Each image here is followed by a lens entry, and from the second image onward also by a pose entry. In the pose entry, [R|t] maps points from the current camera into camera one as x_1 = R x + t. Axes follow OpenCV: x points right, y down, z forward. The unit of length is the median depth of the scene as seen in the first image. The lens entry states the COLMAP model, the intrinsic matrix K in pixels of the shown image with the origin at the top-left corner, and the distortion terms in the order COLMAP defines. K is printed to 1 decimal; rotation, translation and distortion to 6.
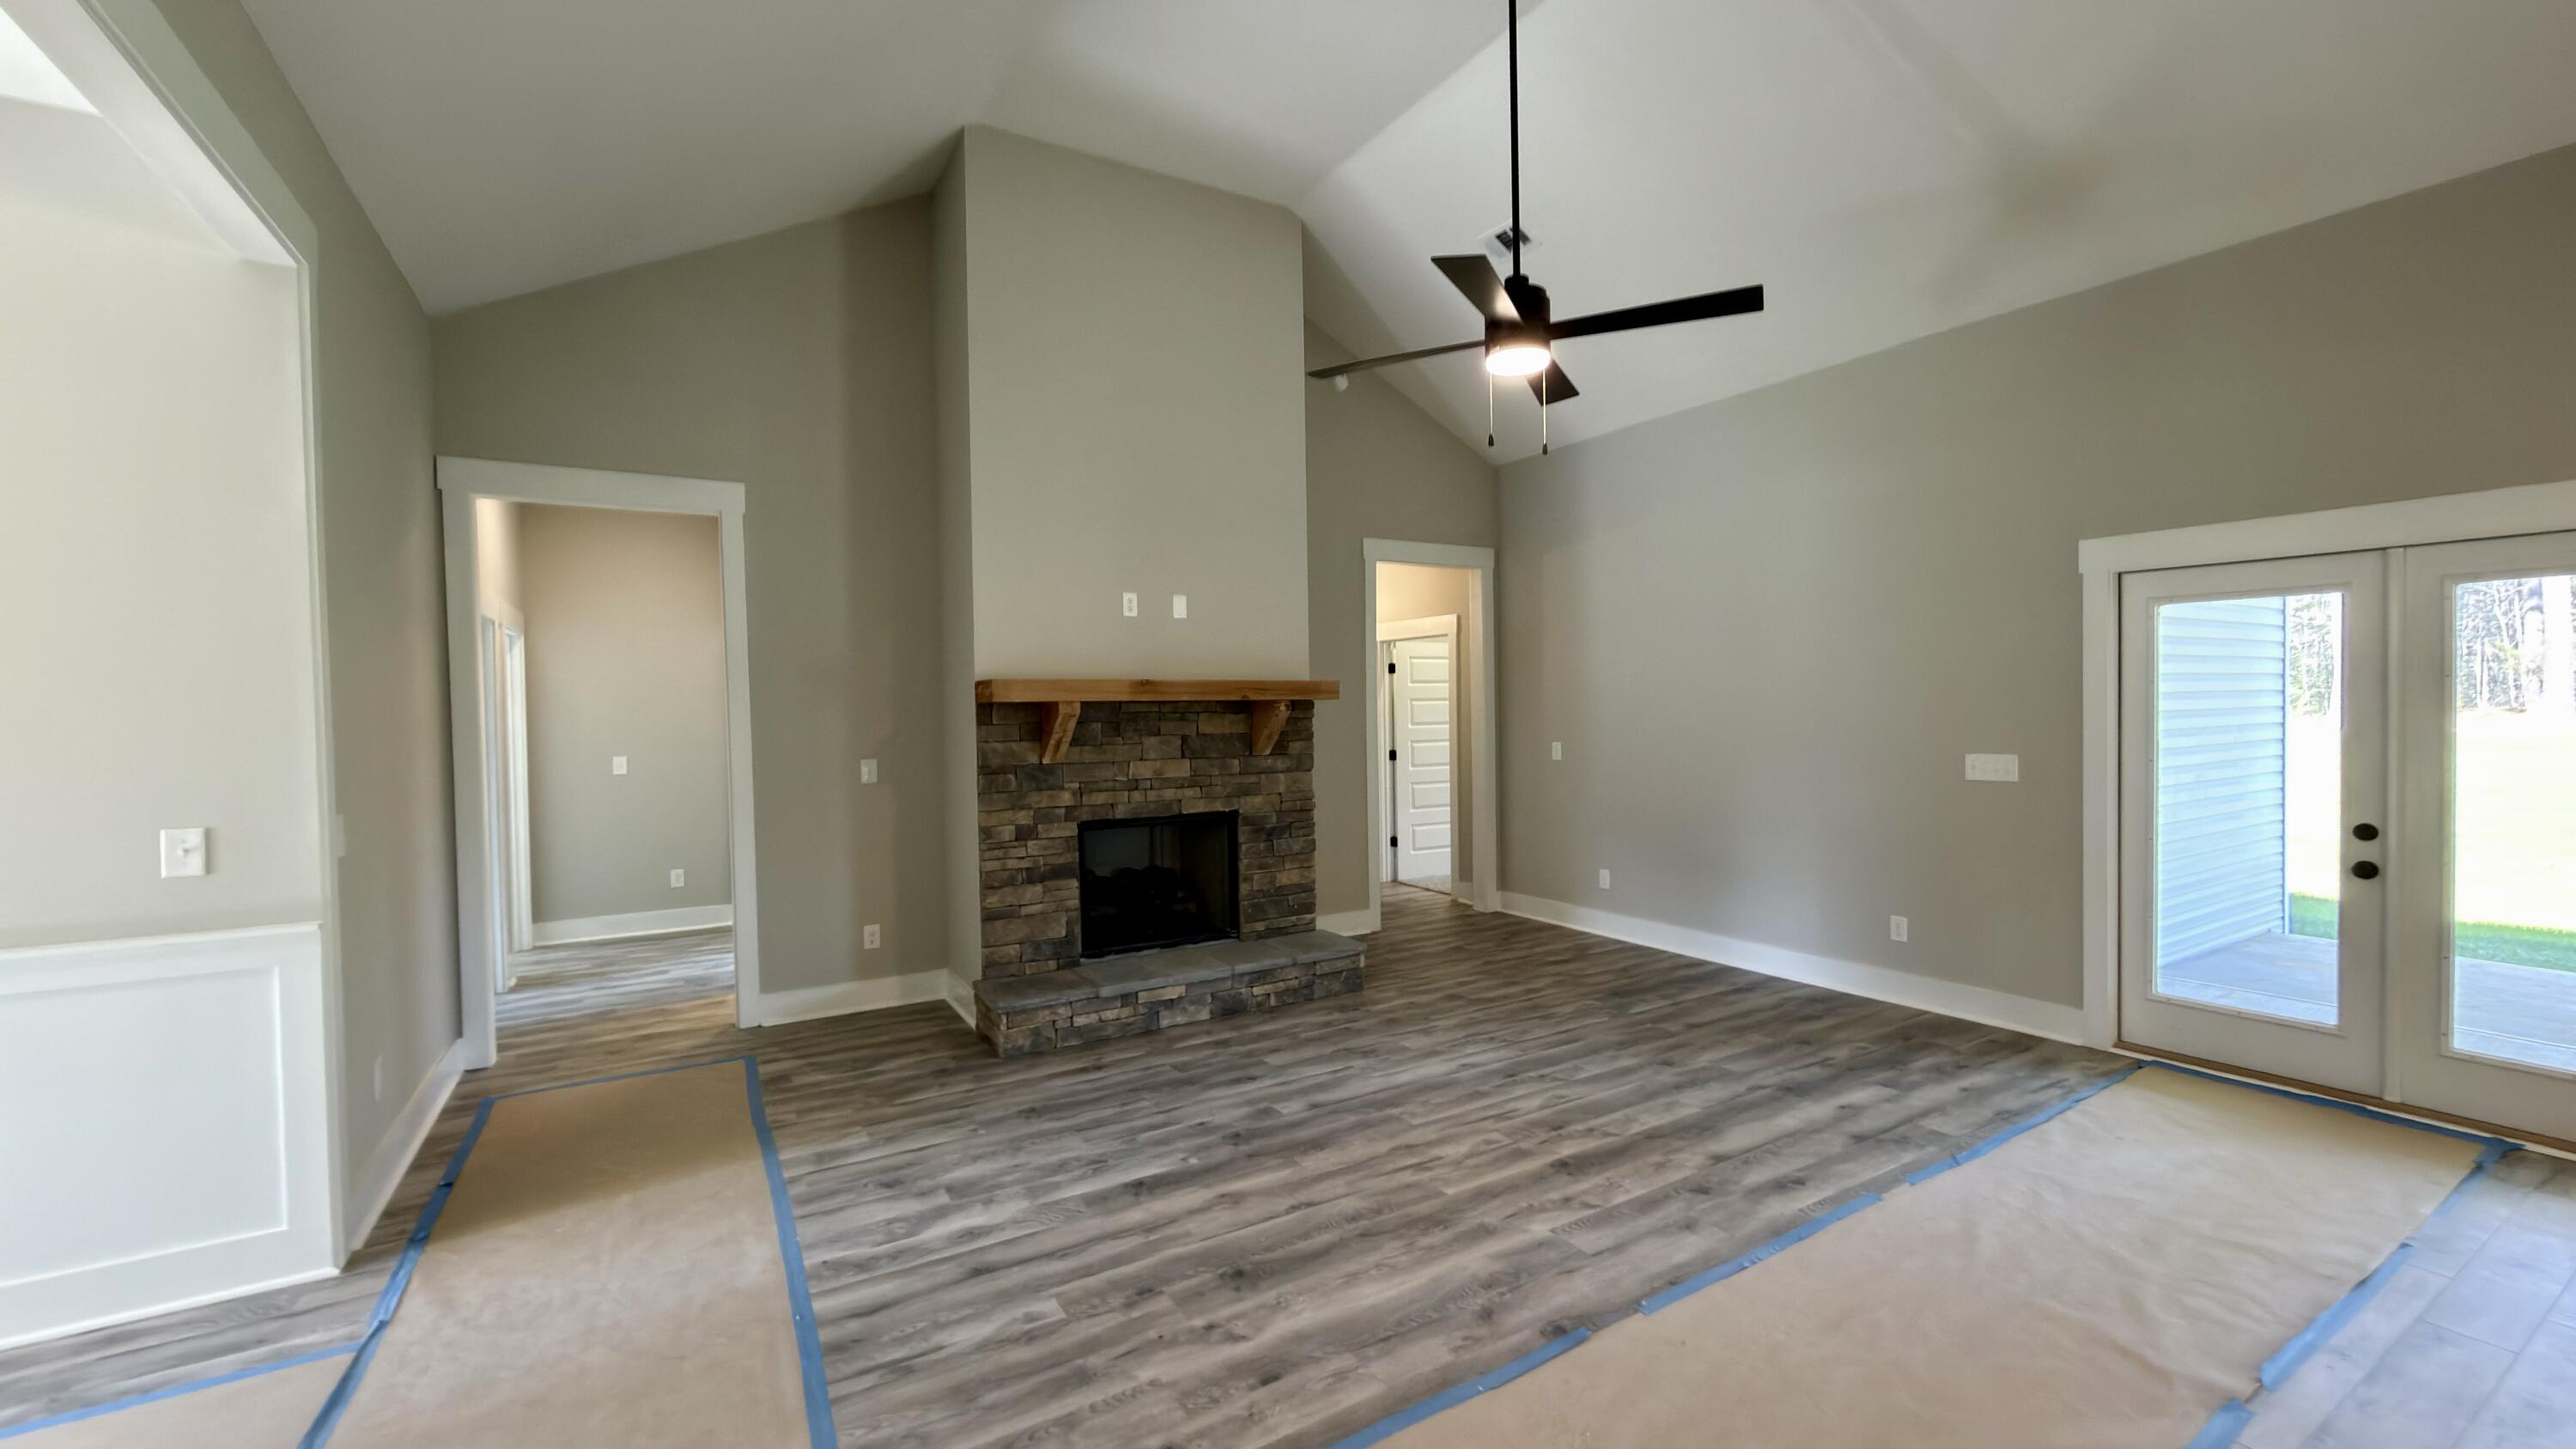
lens RADIAL K [[1026.6, 0, 1290.9], [0, 1026.6, 722.3], [0, 0, 1]] dist [-0.001158, 0.000042]
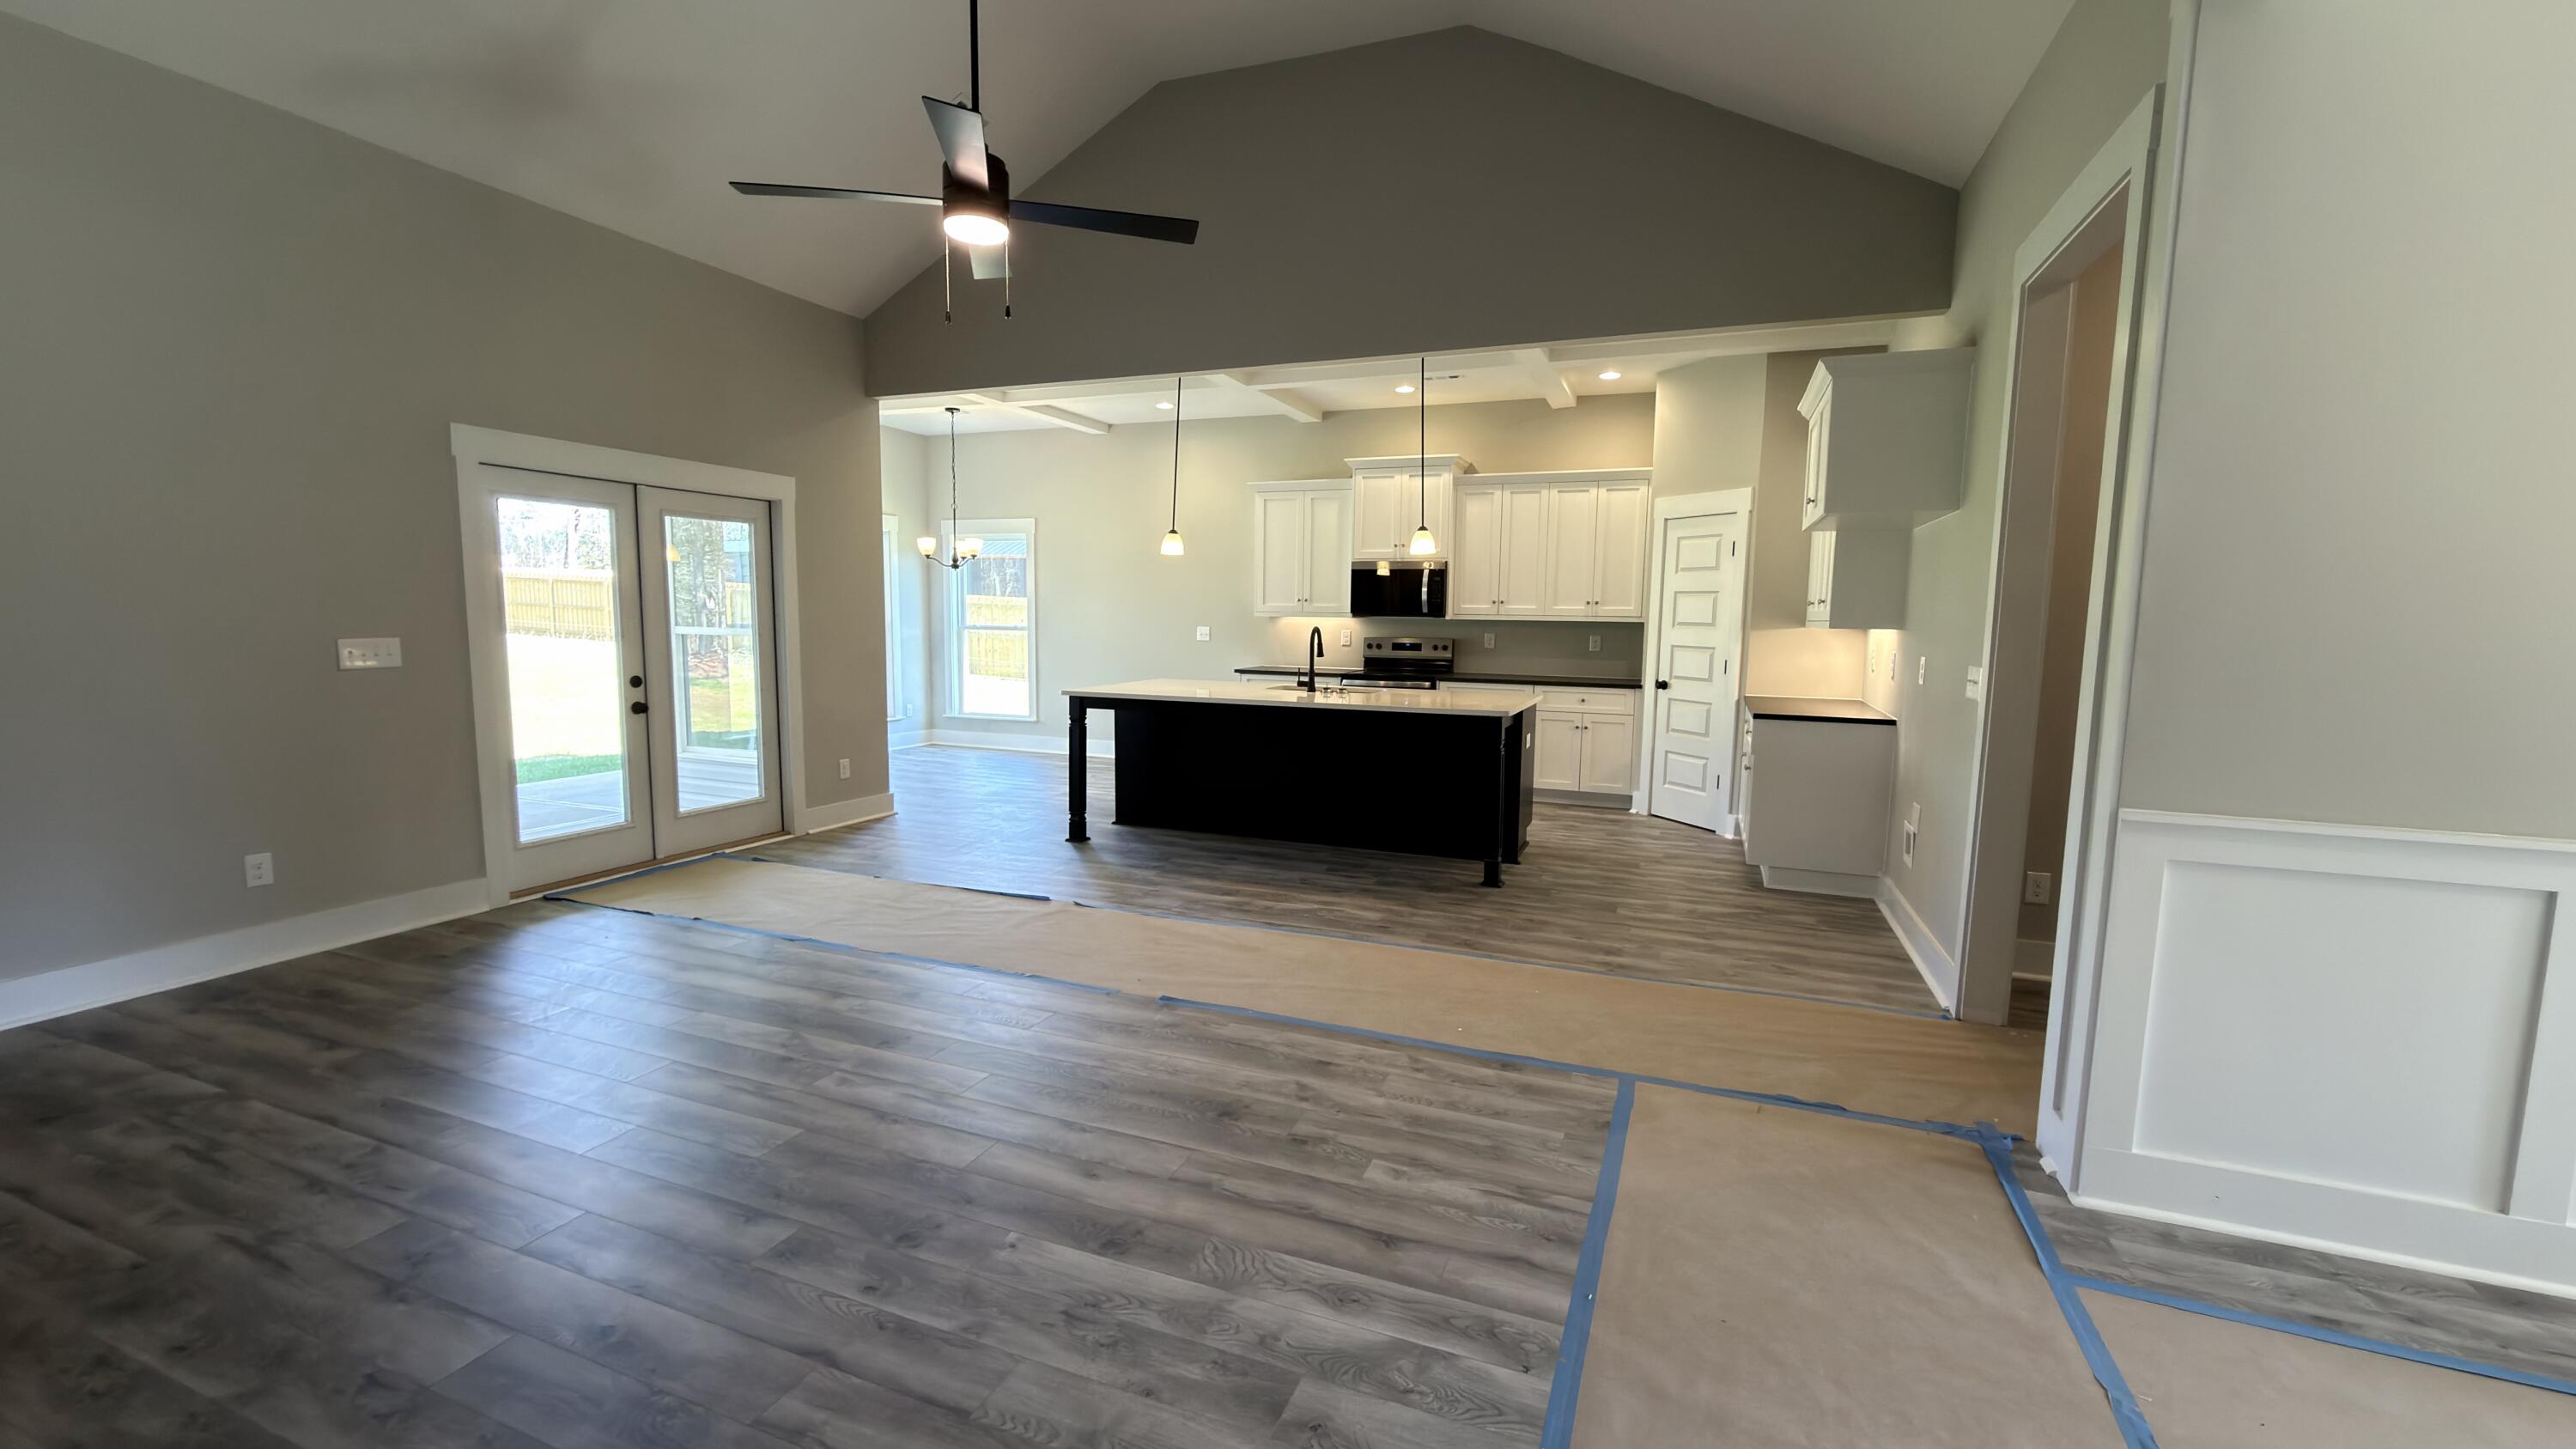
lens RADIAL K [[1026.6, 0, 1287.9], [0, 1026.6, 731.6], [0, 0, 1]] dist [-0.001158, 0.000042]
pose [[-0.603981, -0.083421, 0.792621, -0.857179], [0.007266, 0.993889, 0.110140, 0.032098], [-0.796966, 0.072282, -0.599684, 1.493909]]
